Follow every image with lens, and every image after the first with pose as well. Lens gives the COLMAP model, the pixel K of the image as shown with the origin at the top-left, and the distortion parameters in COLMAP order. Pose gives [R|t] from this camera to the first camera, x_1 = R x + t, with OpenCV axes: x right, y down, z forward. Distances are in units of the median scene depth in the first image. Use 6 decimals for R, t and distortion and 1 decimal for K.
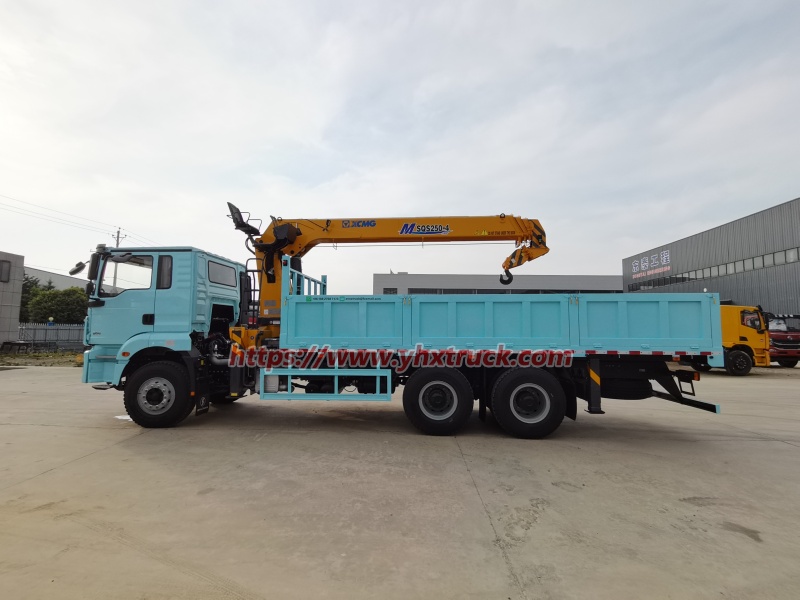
lens RADIAL K [[397.1, 0, 400.0], [0, 397.1, 300.0], [0, 0, 1]] dist [0.001266, 0.000098]
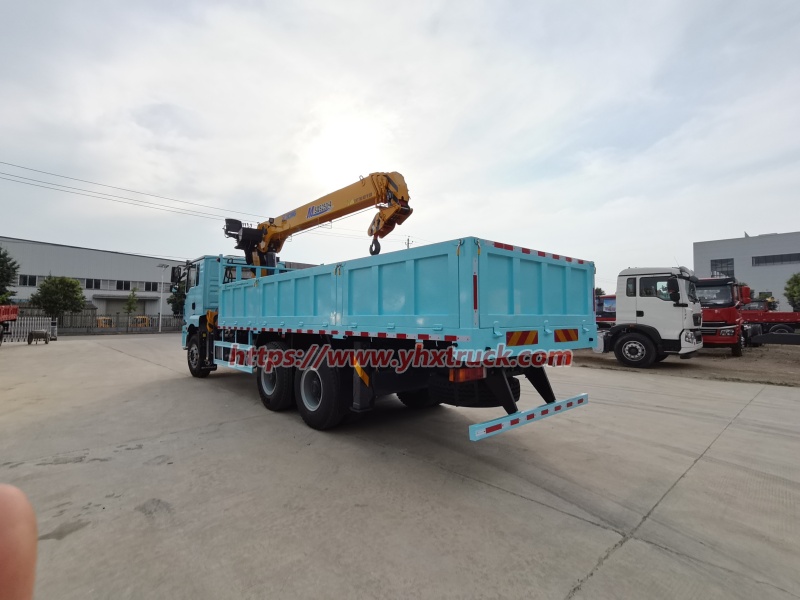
lens RADIAL K [[395.1, 0, 400.0], [0, 395.1, 300.0], [0, 0, 1]] dist [0.050345, -0.035932]
pose [[0.714941, -0.036837, -0.698214, 1.132690], [0.060407, 0.998131, 0.009195, 0.064847], [0.696570, -0.048751, 0.715830, 0.511840]]
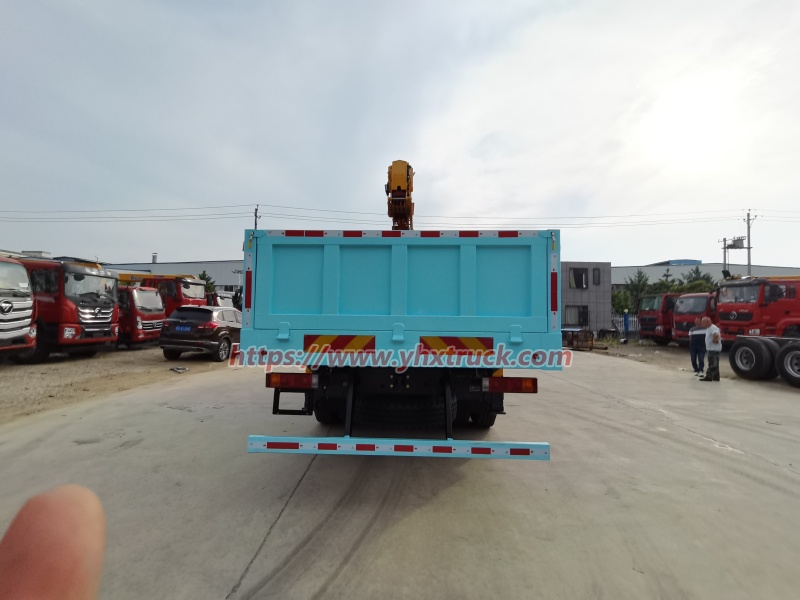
lens RADIAL K [[395.1, 0, 400.0], [0, 395.1, 300.0], [0, 0, 1]] dist [0.050345, -0.035932]
pose [[0.031471, -0.052776, -0.998110, 1.348879], [0.069810, 0.996282, -0.050478, 0.121169], [0.997064, -0.068090, 0.035038, 1.198916]]
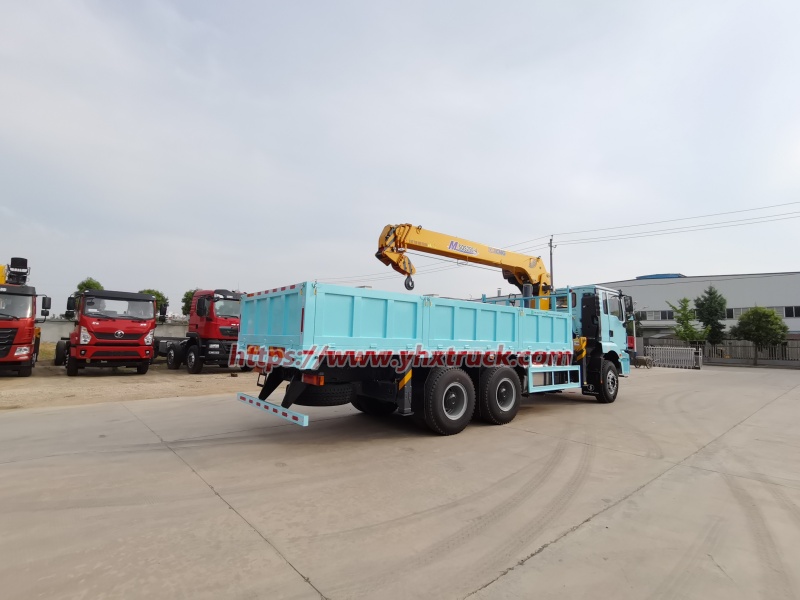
lens RADIAL K [[395.1, 0, 400.0], [0, 395.1, 300.0], [0, 0, 1]] dist [0.050345, -0.035932]
pose [[-0.709107, -0.093571, -0.698865, 1.282416], [0.029995, 0.986255, -0.162484, 0.199844], [0.704463, -0.136180, -0.696553, 2.155797]]
